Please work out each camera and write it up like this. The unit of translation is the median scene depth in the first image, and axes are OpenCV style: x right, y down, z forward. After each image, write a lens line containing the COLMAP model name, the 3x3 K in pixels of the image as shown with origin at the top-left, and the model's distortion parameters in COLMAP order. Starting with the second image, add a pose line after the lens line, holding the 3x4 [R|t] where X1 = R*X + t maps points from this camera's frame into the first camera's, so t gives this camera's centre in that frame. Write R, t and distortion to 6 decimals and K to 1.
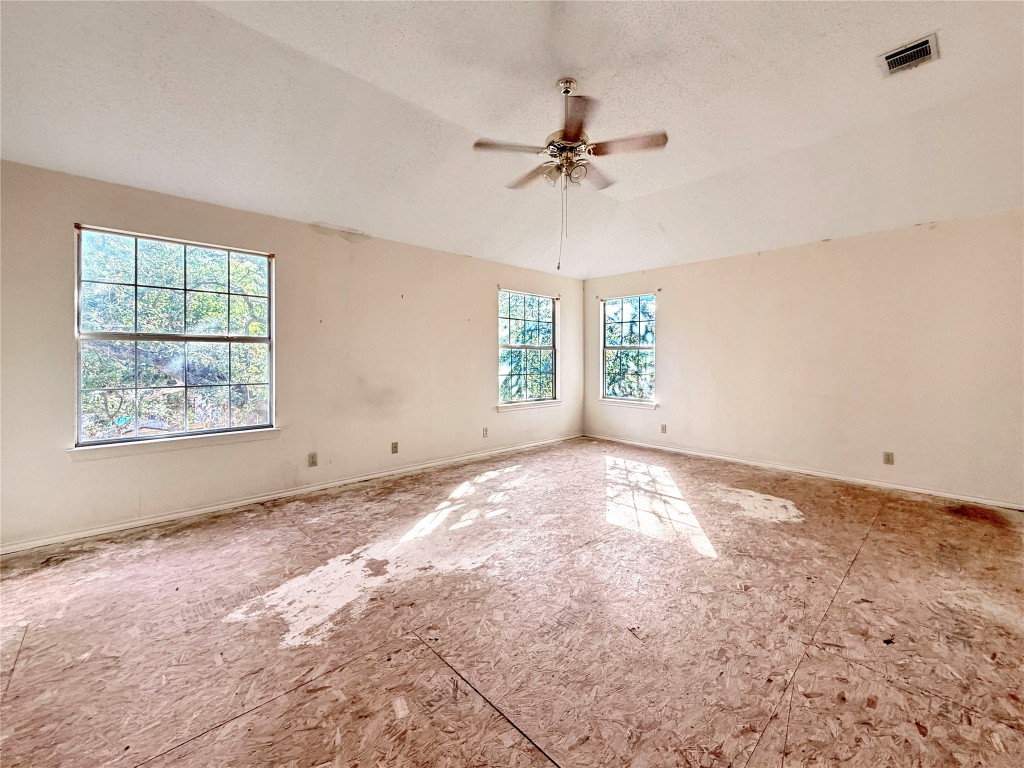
lens RADIAL K [[422.3, 0, 508.5], [0, 422.3, 375.2], [0, 0, 1]] dist [-0.000559, -0.000838]
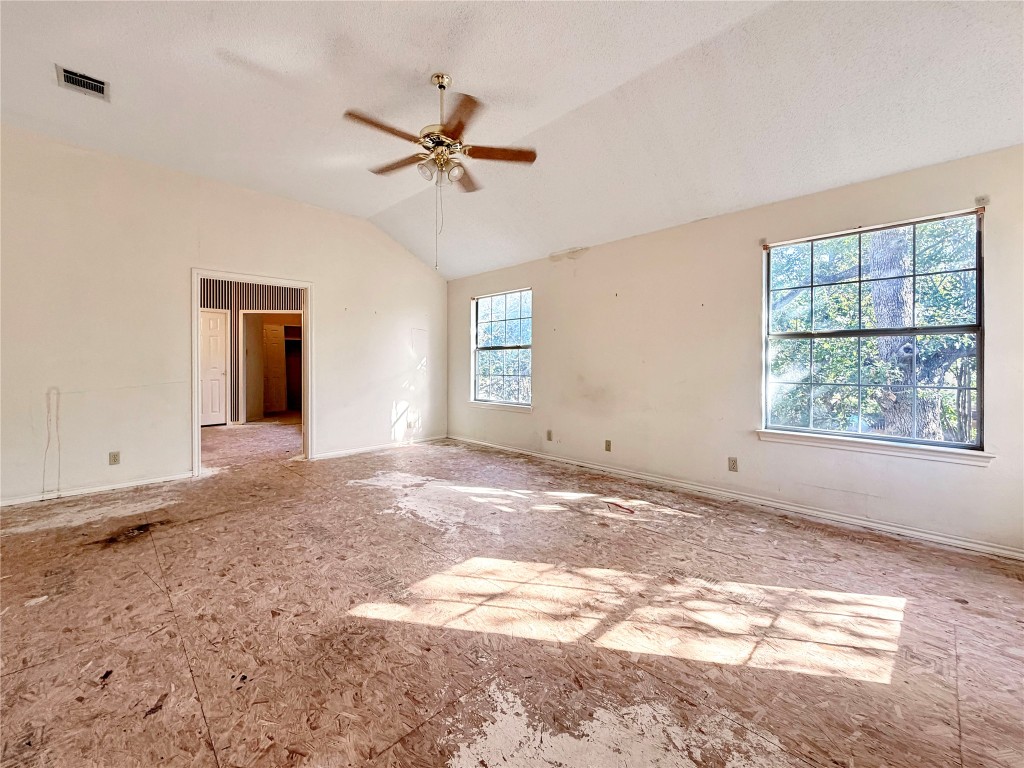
lens RADIAL K [[422.3, 0, 507.8], [0, 422.3, 387.5], [0, 0, 1]] dist [-0.000559, -0.000838]
pose [[0.005435, 0.068299, -0.997650, 0.873442], [-0.023339, 0.997402, 0.068154, -0.039058], [0.999713, 0.022913, 0.007015, 0.876234]]
